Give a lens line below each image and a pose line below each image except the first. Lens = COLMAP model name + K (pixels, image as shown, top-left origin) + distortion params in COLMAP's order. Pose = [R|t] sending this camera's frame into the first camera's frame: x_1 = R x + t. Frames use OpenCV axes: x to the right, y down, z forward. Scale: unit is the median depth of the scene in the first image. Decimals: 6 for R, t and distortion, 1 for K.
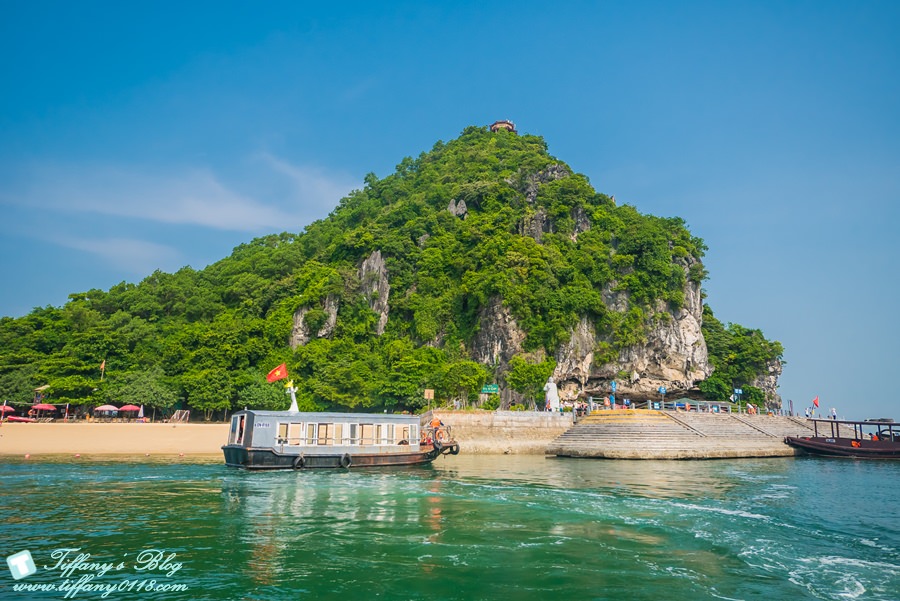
lens RADIAL K [[552.2, 0, 451.1], [0, 552.2, 284.5], [0, 0, 1]] dist [-0.003150, -0.001690]
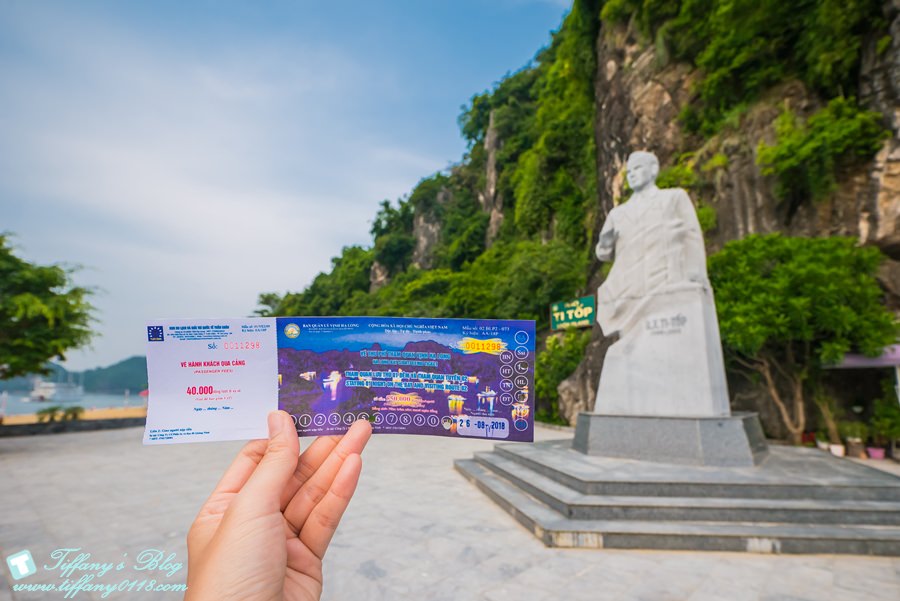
lens RADIAL K [[442.3, 0, 456.2], [0, 442.3, 322.6], [0, 0, 1]] dist [0.000805, 0.000555]
pose [[0.626890, -0.128576, -0.768425, 0.201185], [0.205346, 0.978682, 0.003767, 0.172913], [0.751559, -0.160155, 0.639929, 0.773071]]
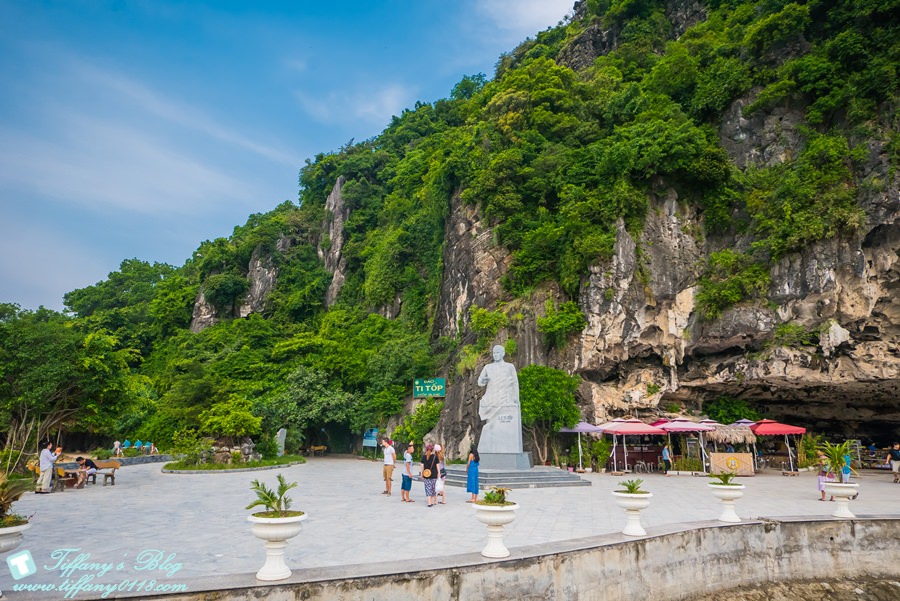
lens RADIAL K [[512.6, 0, 452.7], [0, 512.6, 323.3], [0, 0, 1]] dist [0.000169, -0.000296]
pose [[0.909998, -0.087151, -0.405350, 0.246034], [0.104742, 0.994270, 0.021372, 0.126138], [0.401165, -0.061905, 0.913912, 0.613950]]
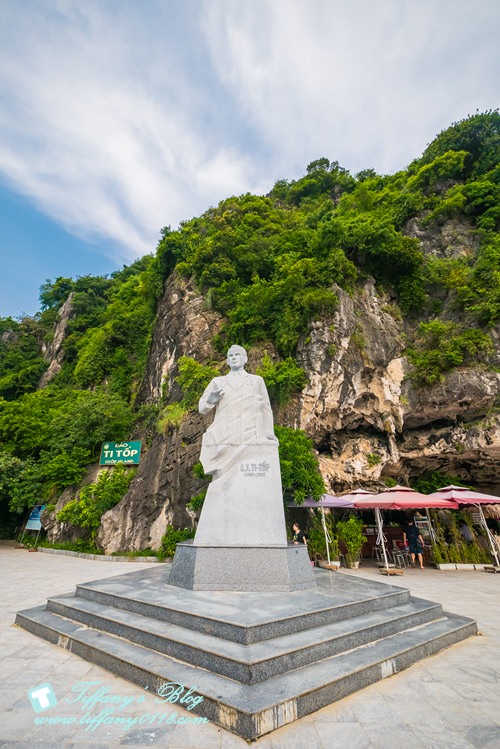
lens RADIAL K [[307.7, 0, 223.3], [0, 307.7, 373.1], [0, 0, 1]] dist [-0.008085, 0.000457]
pose [[0.980024, -0.086636, -0.179015, 0.170209], [0.051351, 0.979839, -0.193078, 0.172677], [0.192134, 0.180029, 0.964715, 0.775985]]
